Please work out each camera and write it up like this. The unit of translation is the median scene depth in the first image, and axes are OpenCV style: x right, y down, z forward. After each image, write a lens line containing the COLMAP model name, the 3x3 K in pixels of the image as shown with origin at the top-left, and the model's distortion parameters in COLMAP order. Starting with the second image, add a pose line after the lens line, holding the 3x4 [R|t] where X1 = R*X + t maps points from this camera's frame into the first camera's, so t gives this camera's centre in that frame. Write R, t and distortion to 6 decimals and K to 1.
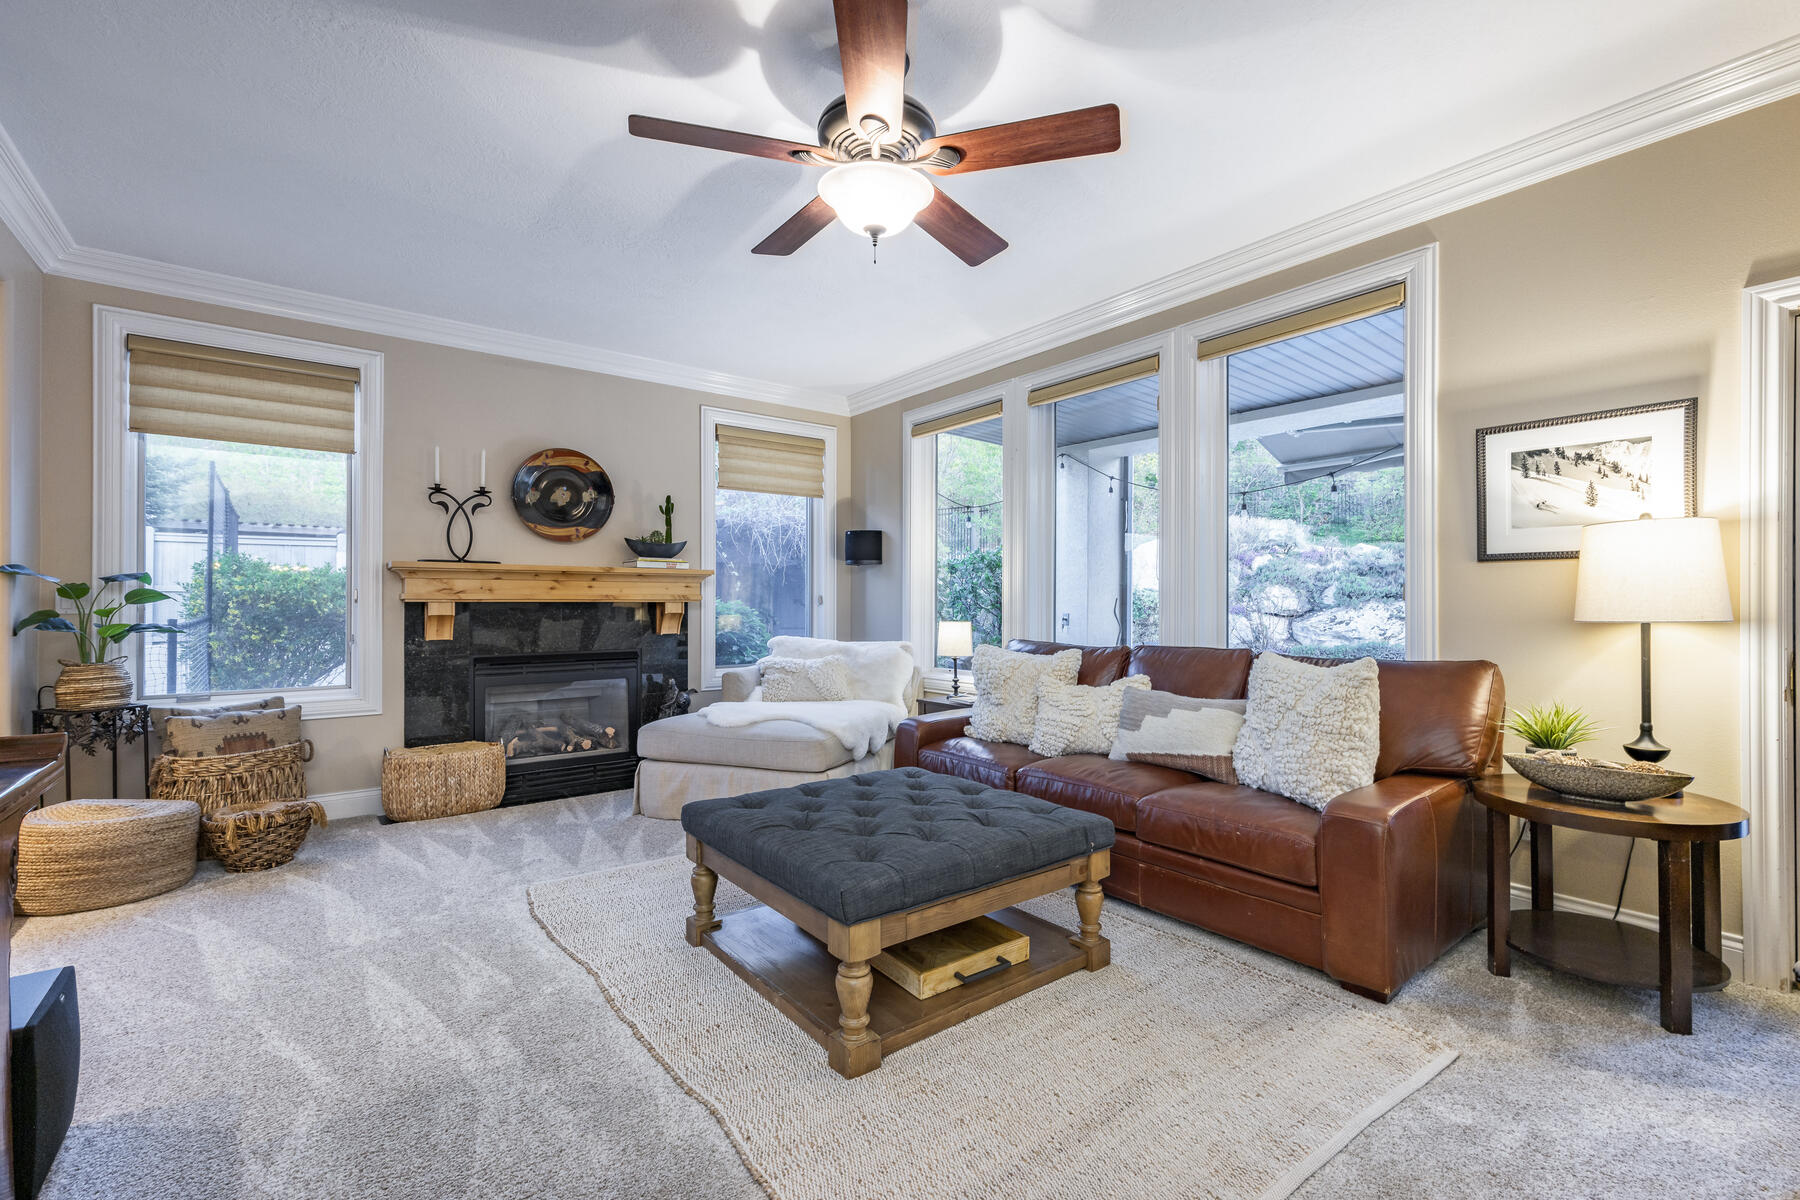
lens RADIAL K [[767.7, 0, 959.7], [0, 767.7, 603.4], [0, 0, 1]] dist [0.010668, -0.000142]
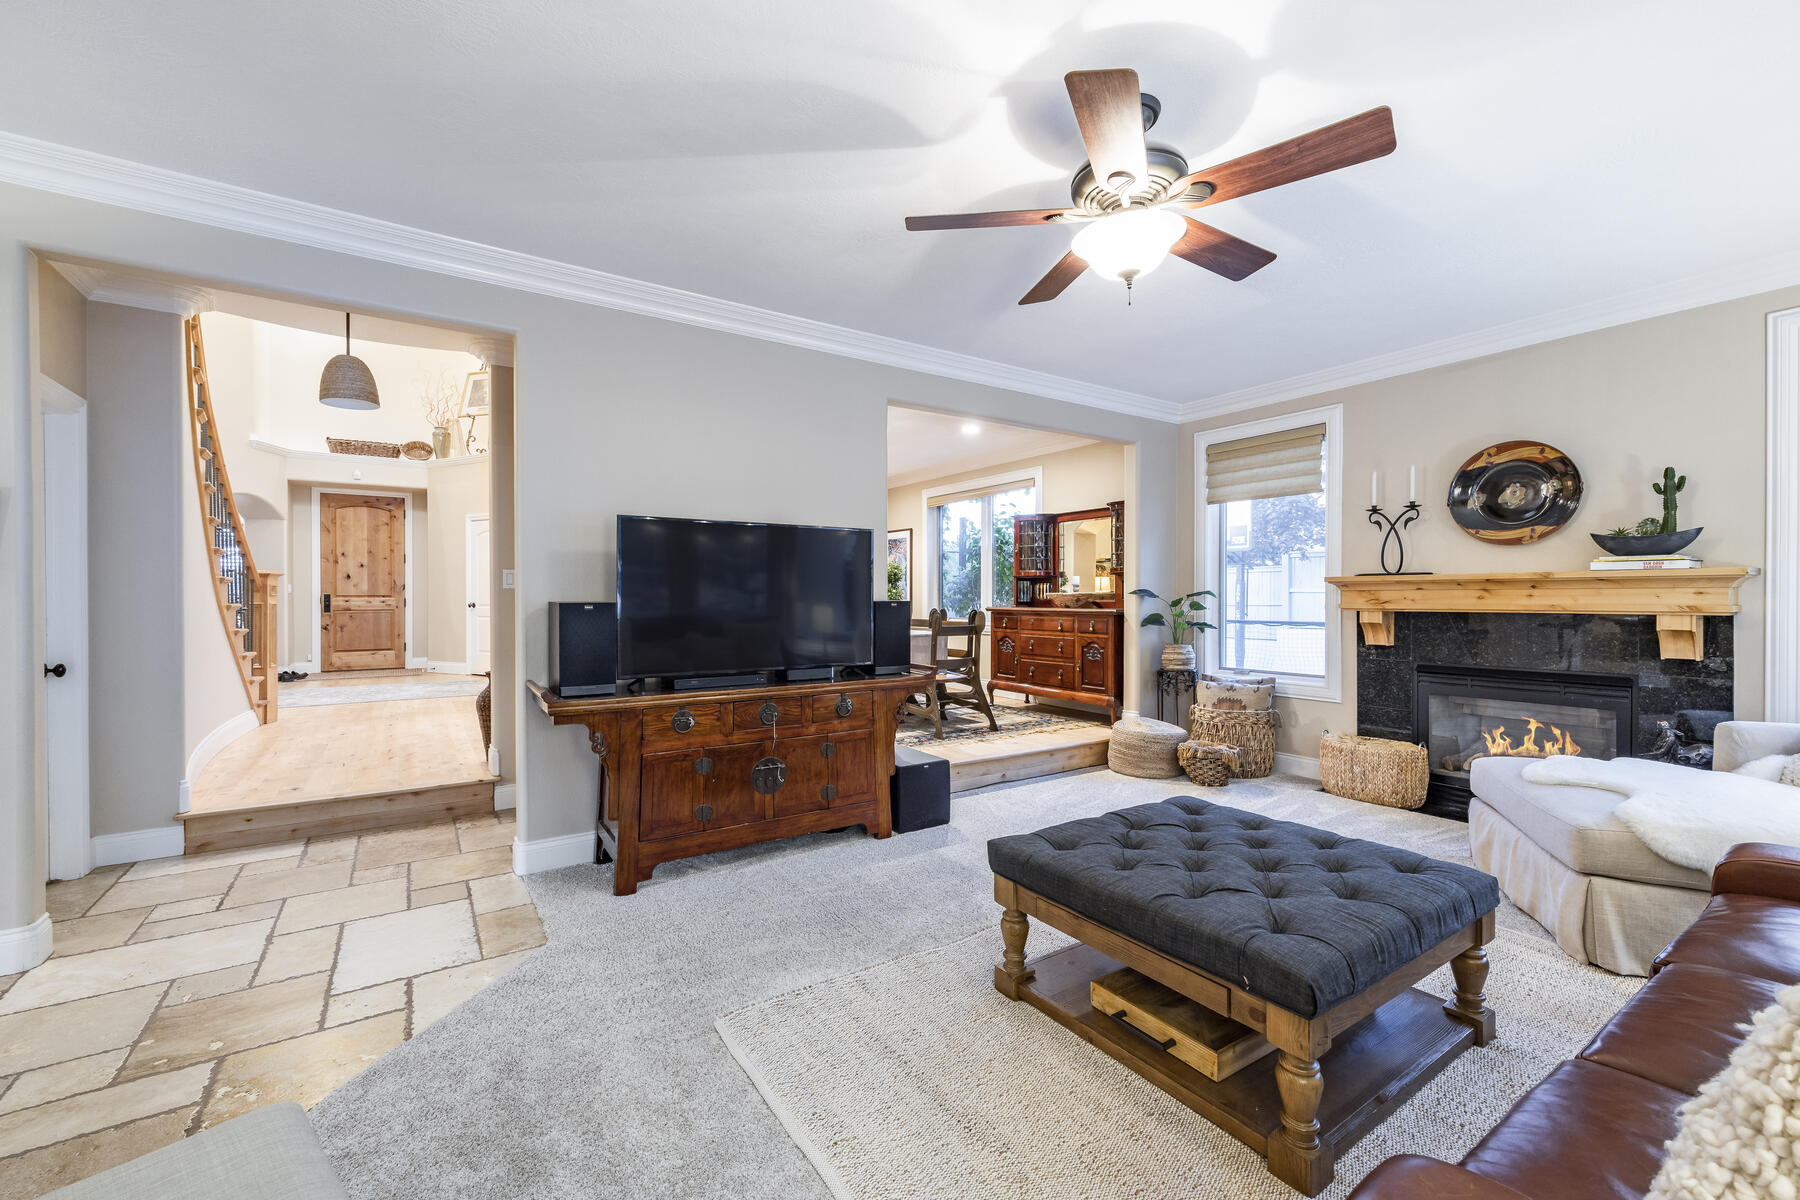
lens RADIAL K [[689.0, 0, 829.2], [0, 689.0, 602.7], [0, 0, 1]] dist [0.008643, 0.000008]
pose [[-0.131092, 0.007001, -0.991346, 0.426019], [0.004158, 0.999970, 0.006512, -0.023488], [0.991362, -0.003268, -0.131117, 0.344172]]
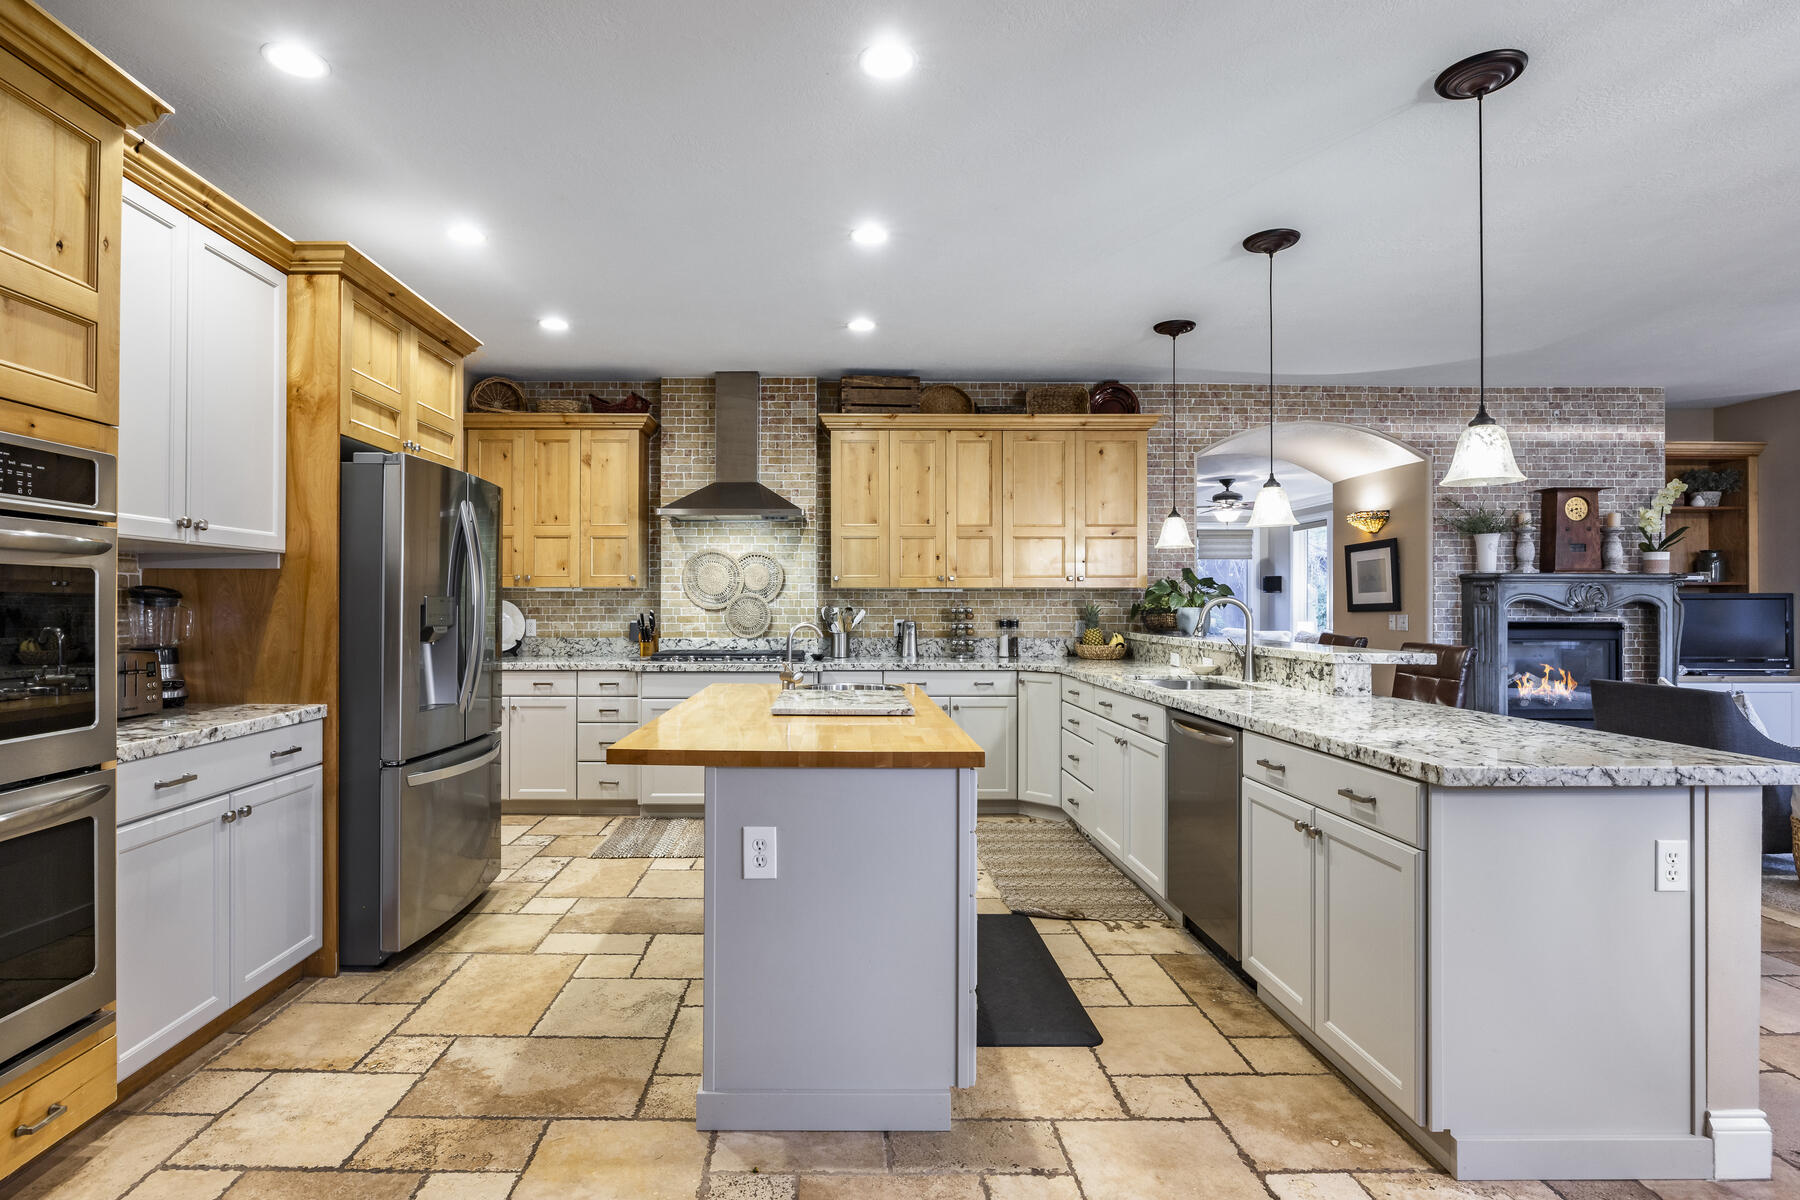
lens RADIAL K [[866.1, 0, 879.2], [0, 866.1, 596.9], [0, 0, 1]] dist [-0.009446, 0.001979]
pose [[0.761660, -0.003207, -0.647969, 0.723289], [0.000885, 0.999992, -0.003909, -0.041146], [0.647976, 0.002404, 0.761657, -1.801646]]
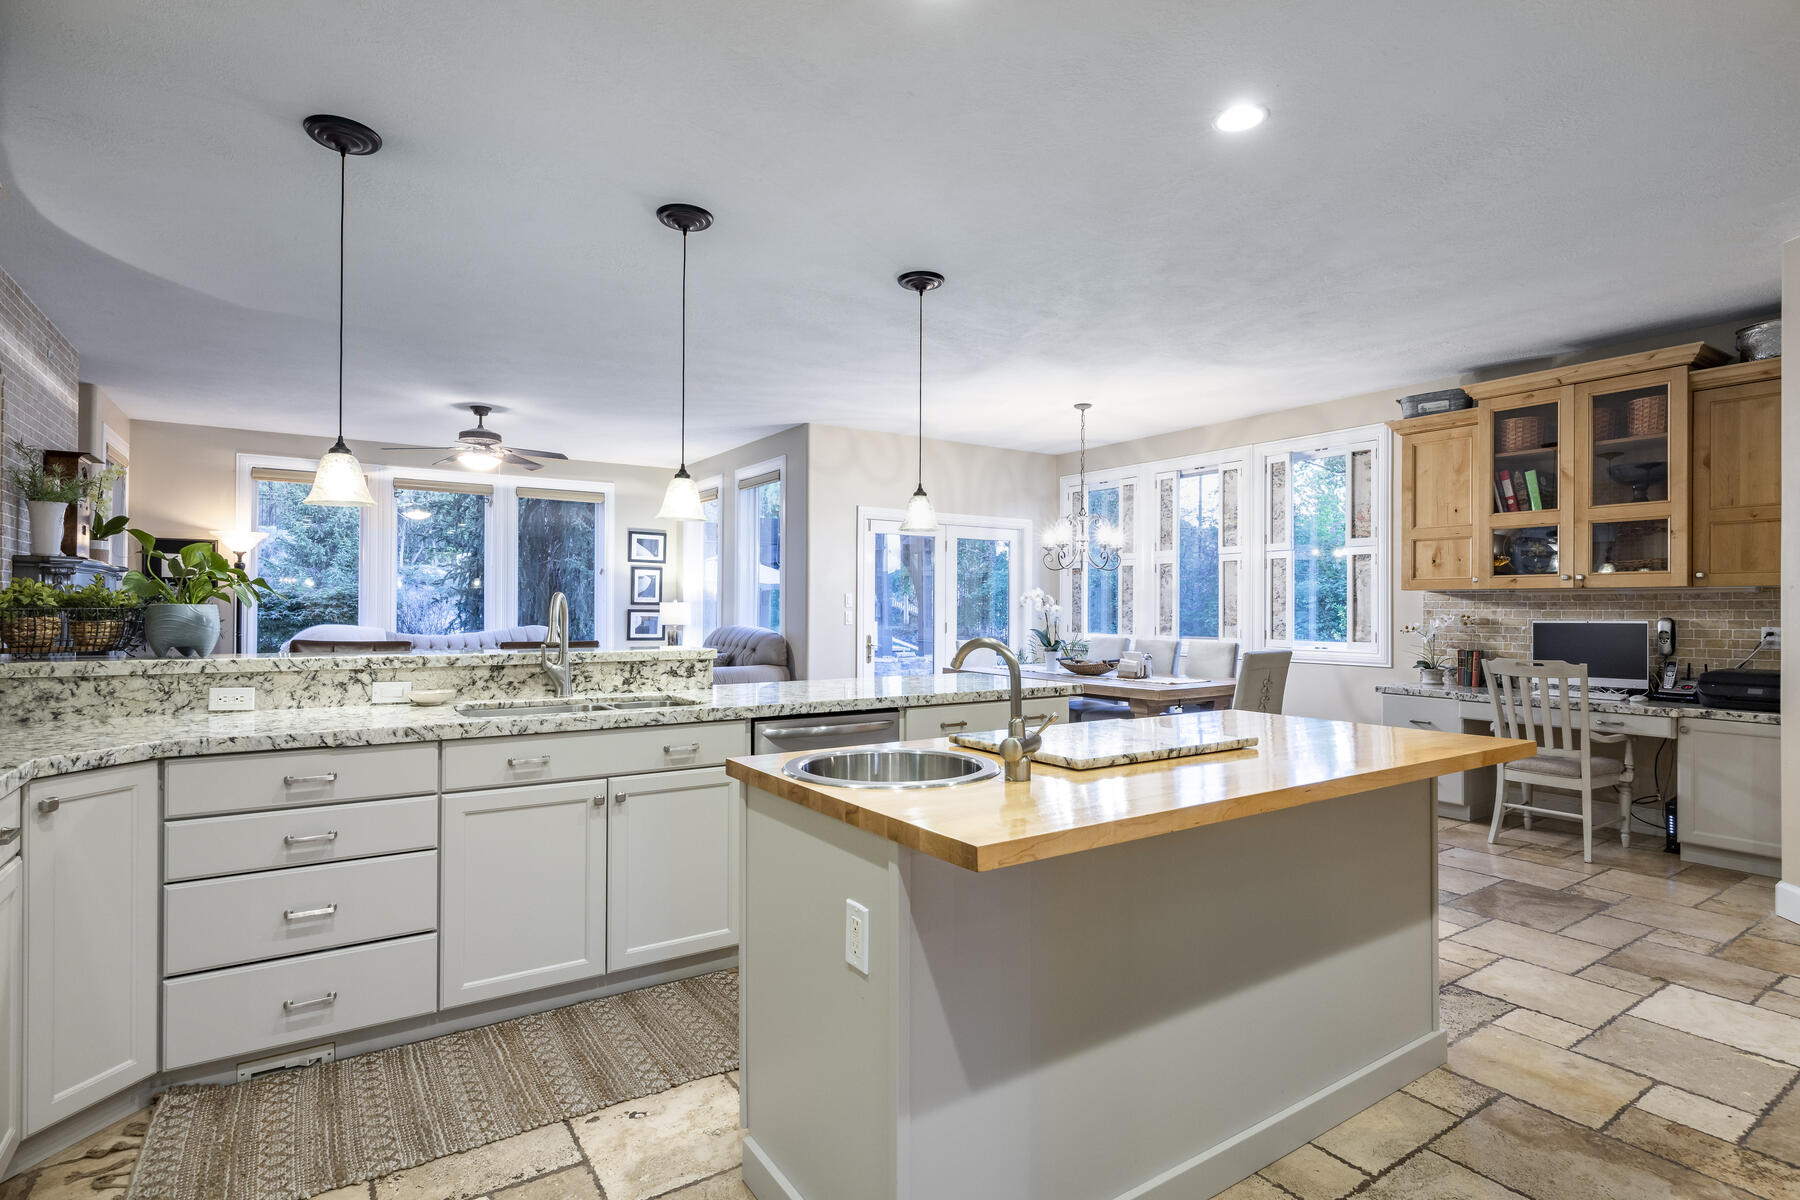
lens RADIAL K [[945.8, 0, 829.4], [0, 945.8, 605.5], [0, 0, 1]] dist [0.000461, 0.001105]
pose [[0.182450, 0.004128, 0.983207, -0.159073], [-0.011805, 0.999928, -0.002008, -0.035355], [-0.983144, -0.011241, 0.182485, -1.317099]]
